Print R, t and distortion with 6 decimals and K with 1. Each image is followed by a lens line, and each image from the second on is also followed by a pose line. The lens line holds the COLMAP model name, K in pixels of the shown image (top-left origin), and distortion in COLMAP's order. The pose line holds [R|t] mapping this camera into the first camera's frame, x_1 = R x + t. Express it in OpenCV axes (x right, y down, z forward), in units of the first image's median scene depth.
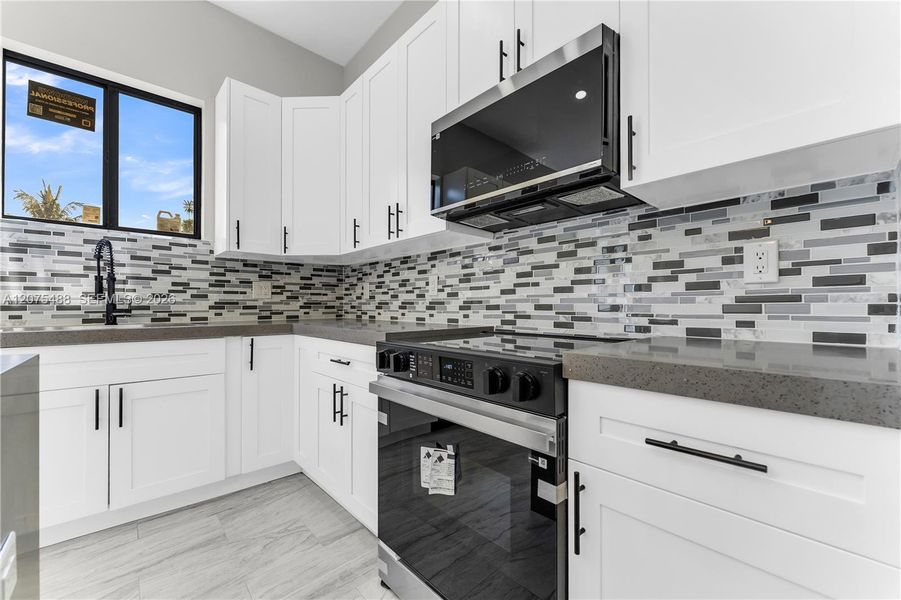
lens RADIAL K [[366.4, 0, 450.5], [0, 366.4, 300.0], [0, 0, 1]] dist [-0.001043, -0.000087]
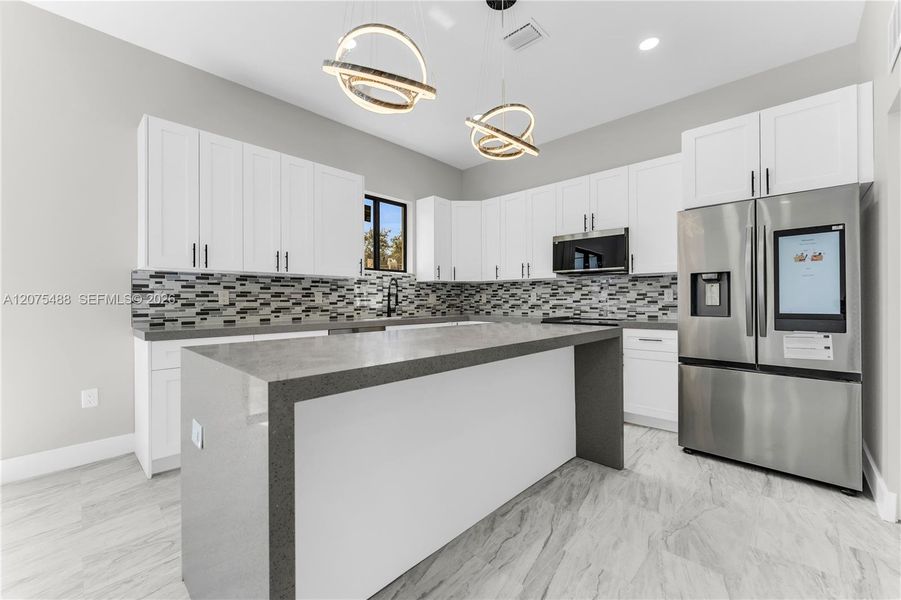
lens RADIAL K [[366.4, 0, 450.5], [0, 366.4, 300.0], [0, 0, 1]] dist [-0.001043, -0.000087]
pose [[0.997655, -0.003957, 0.068326, -0.684843], [0.002884, 0.999871, 0.015795, -0.059975], [-0.068380, -0.015561, 0.997538, -1.099477]]
